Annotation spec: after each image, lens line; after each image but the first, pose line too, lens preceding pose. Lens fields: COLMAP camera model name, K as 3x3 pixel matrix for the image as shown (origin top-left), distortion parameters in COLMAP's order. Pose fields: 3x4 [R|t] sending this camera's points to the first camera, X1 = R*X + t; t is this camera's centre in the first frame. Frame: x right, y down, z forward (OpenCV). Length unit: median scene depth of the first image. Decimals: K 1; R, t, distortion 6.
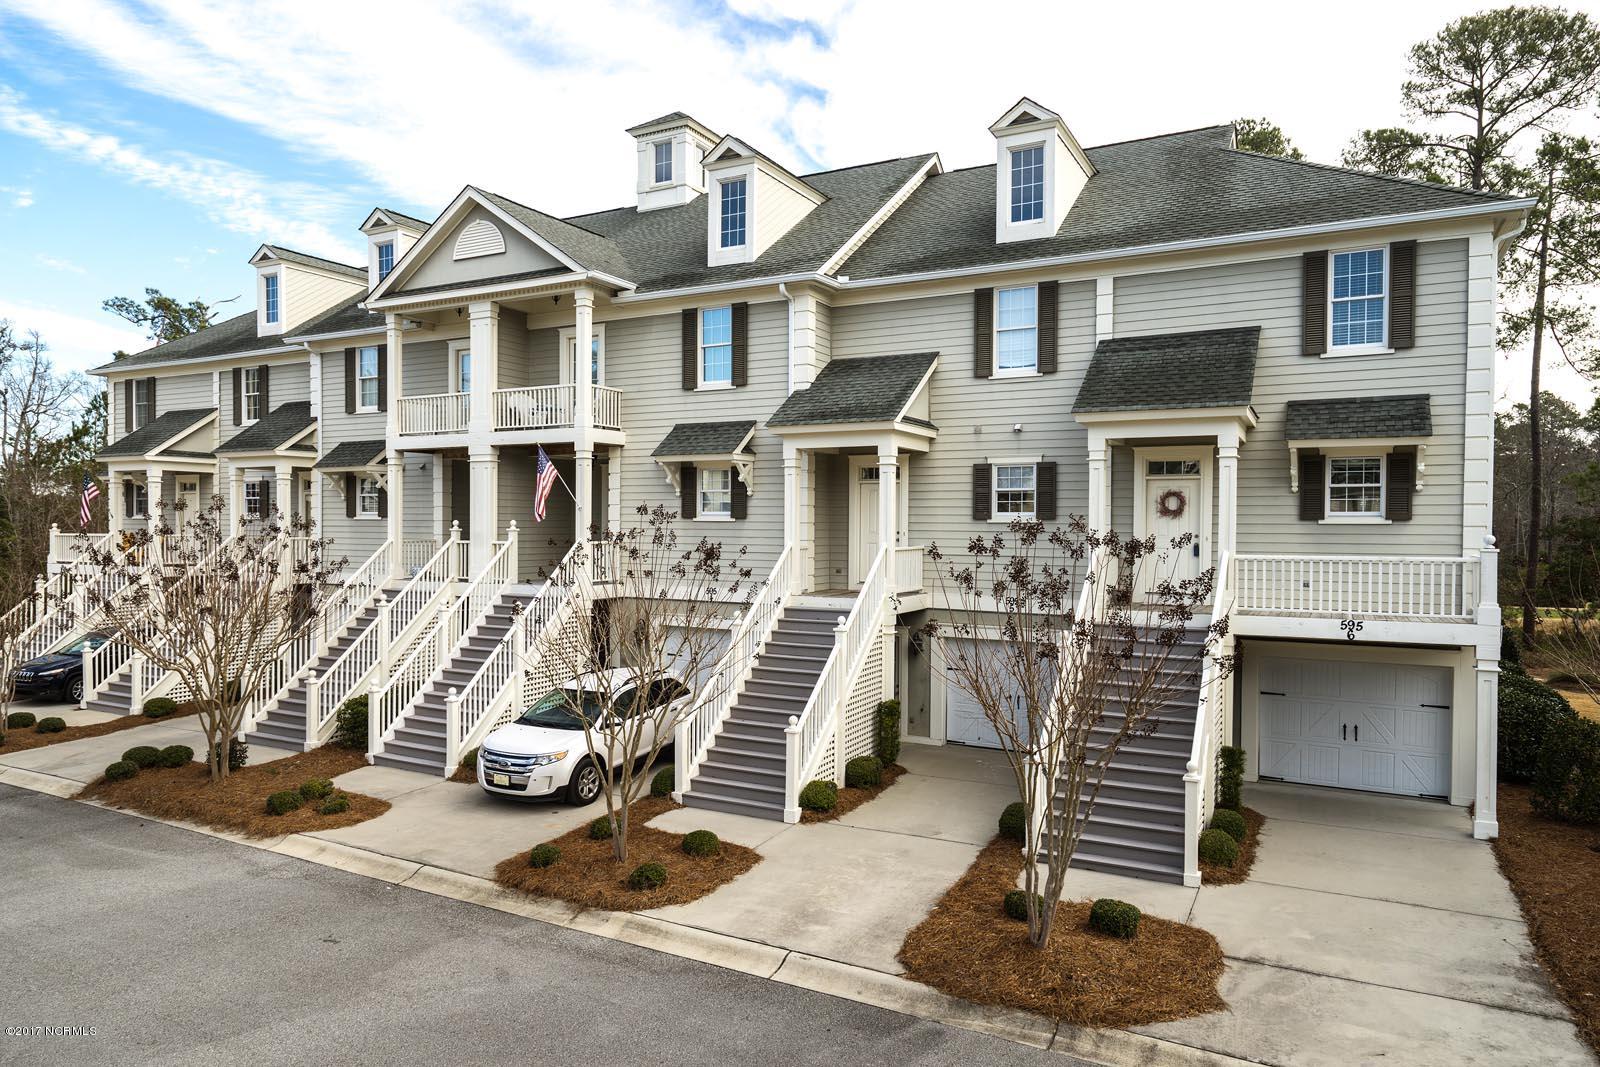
lens RADIAL K [[1013.4, 0, 786.9], [0, 1013.4, 536.7], [0, 0, 1]] dist [0.002050, 0.003377]
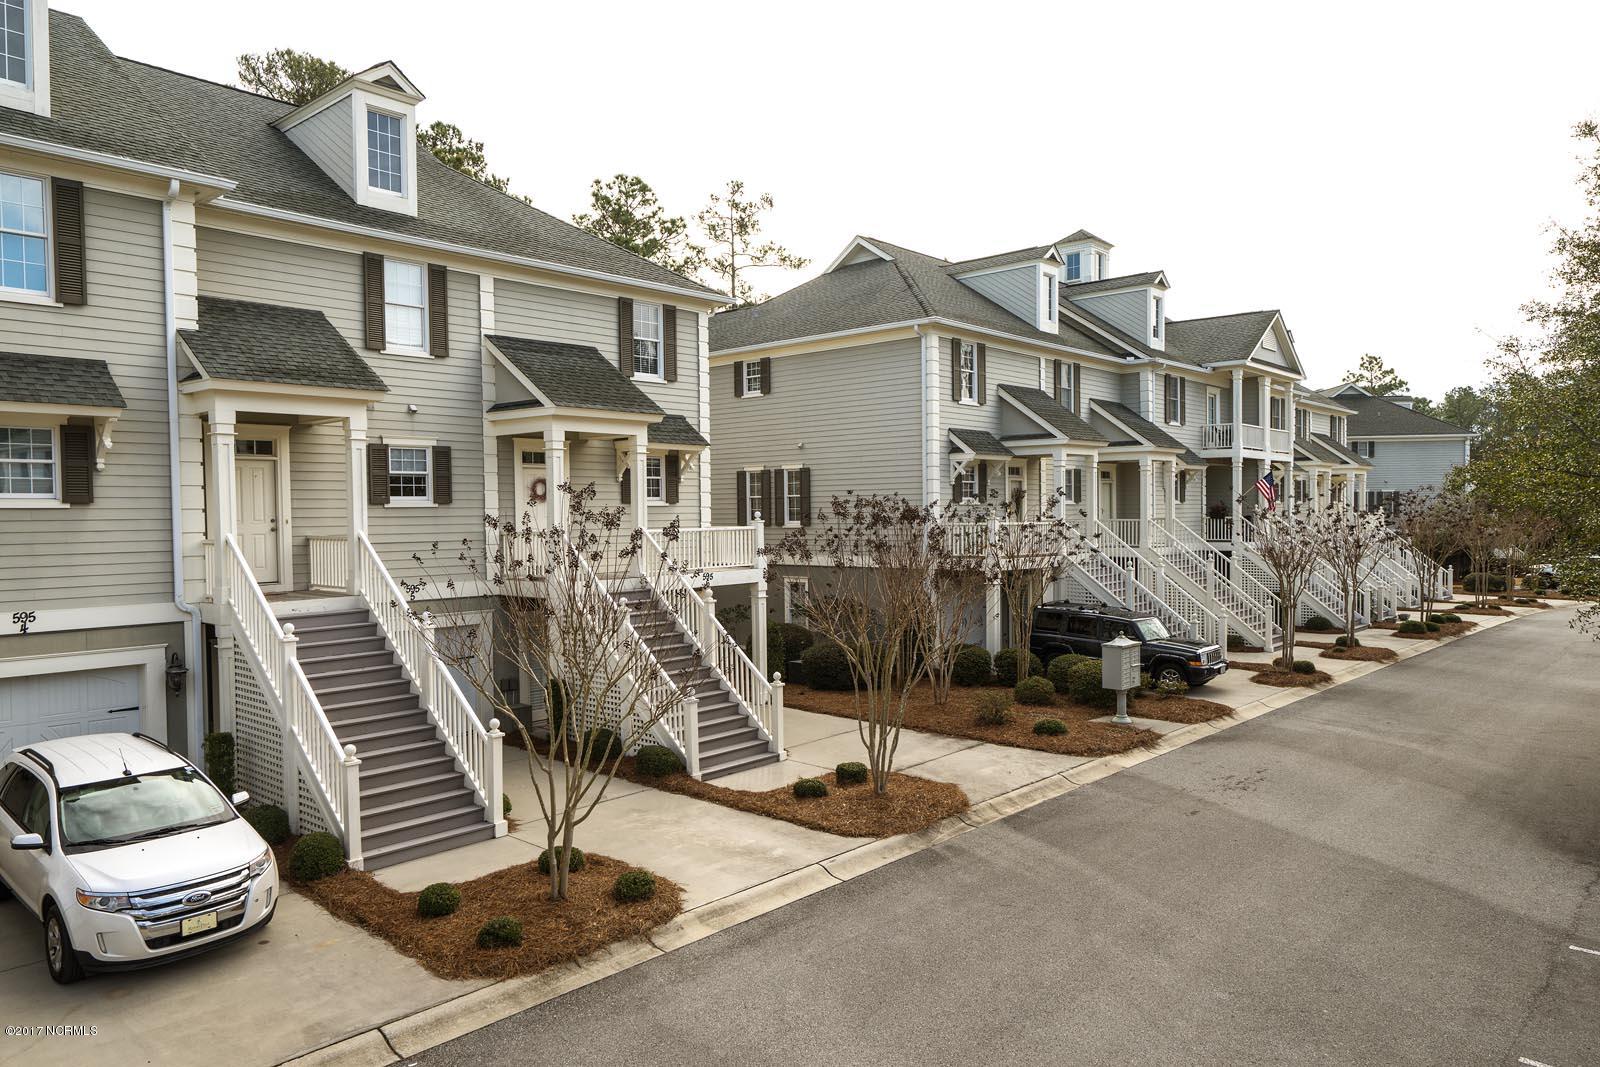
lens RADIAL K [[1075.8, 0, 796.0], [0, 1075.8, 532.4], [0, 0, 1]] dist [0.002528, 0.000414]
pose [[0.235760, -0.028286, 0.971400, -0.728284], [0.018287, 0.999528, 0.024667, -0.008537], [-0.971639, 0.011949, 0.236166, 0.427244]]
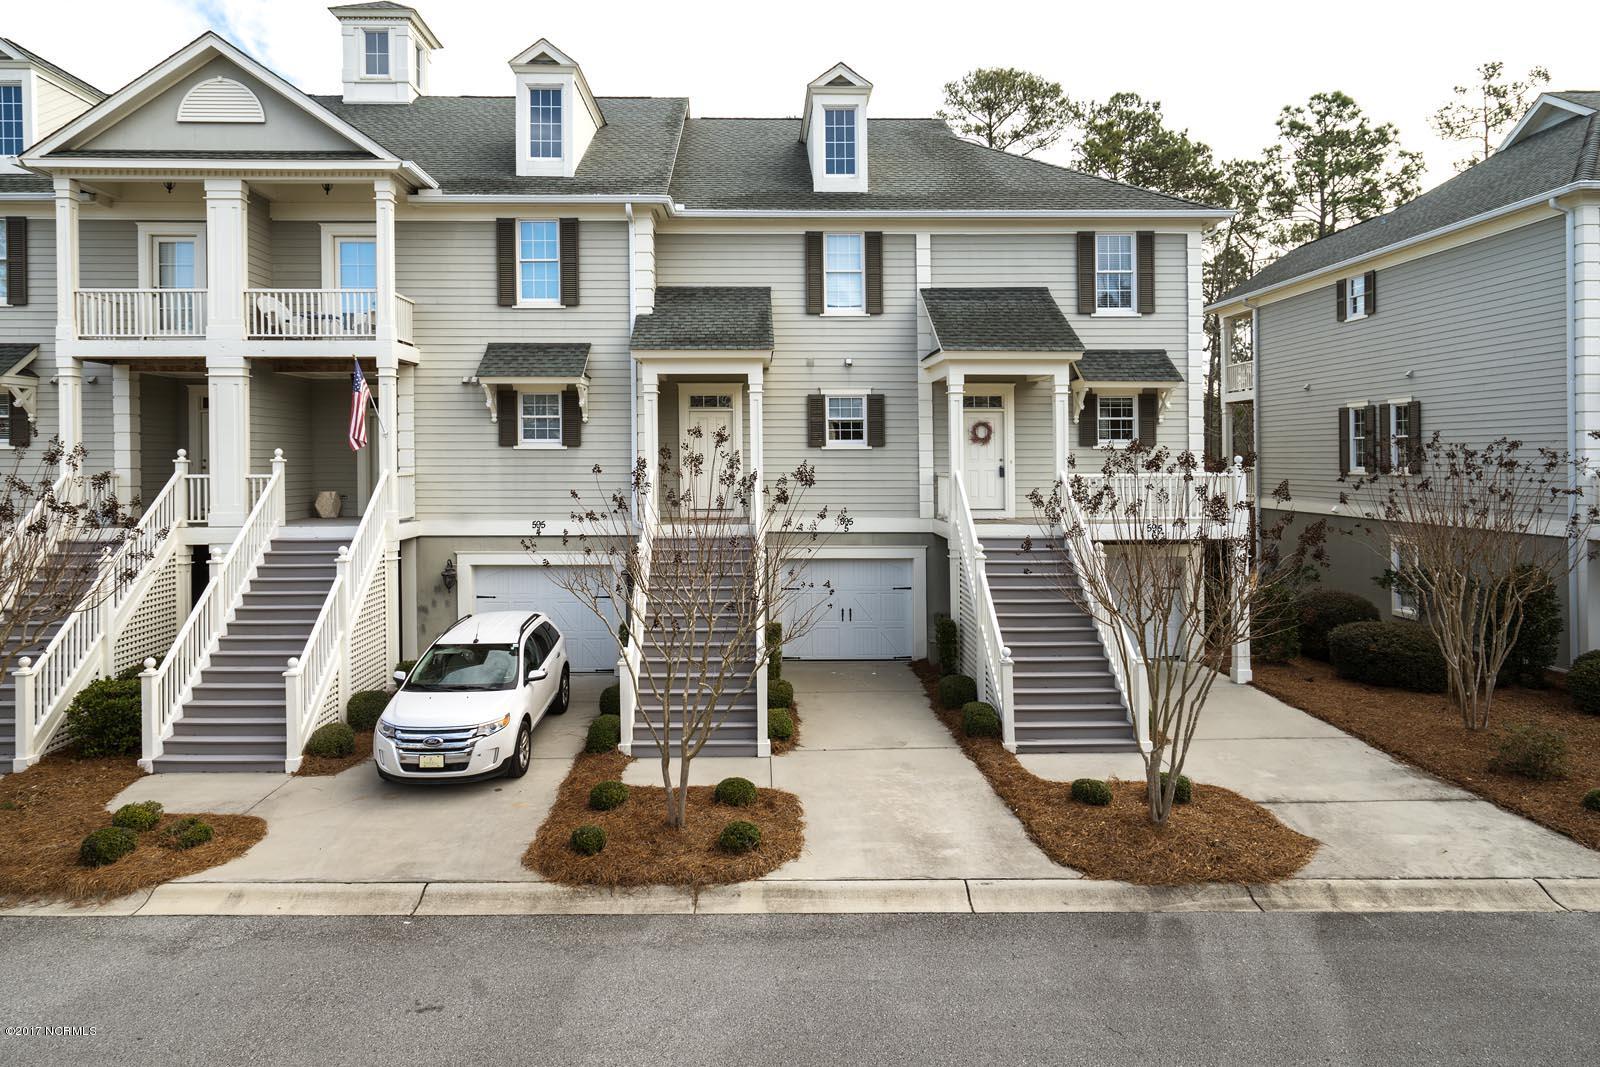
lens RADIAL K [[937.5, 0, 774.9], [0, 937.5, 454.7], [0, 0, 1]] dist [0.003964, -0.001327]
pose [[0.872710, -0.007264, 0.488185, -0.359240], [0.011322, 0.999922, -0.005362, -0.003400], [-0.488107, 0.010206, 0.872724, 0.167931]]
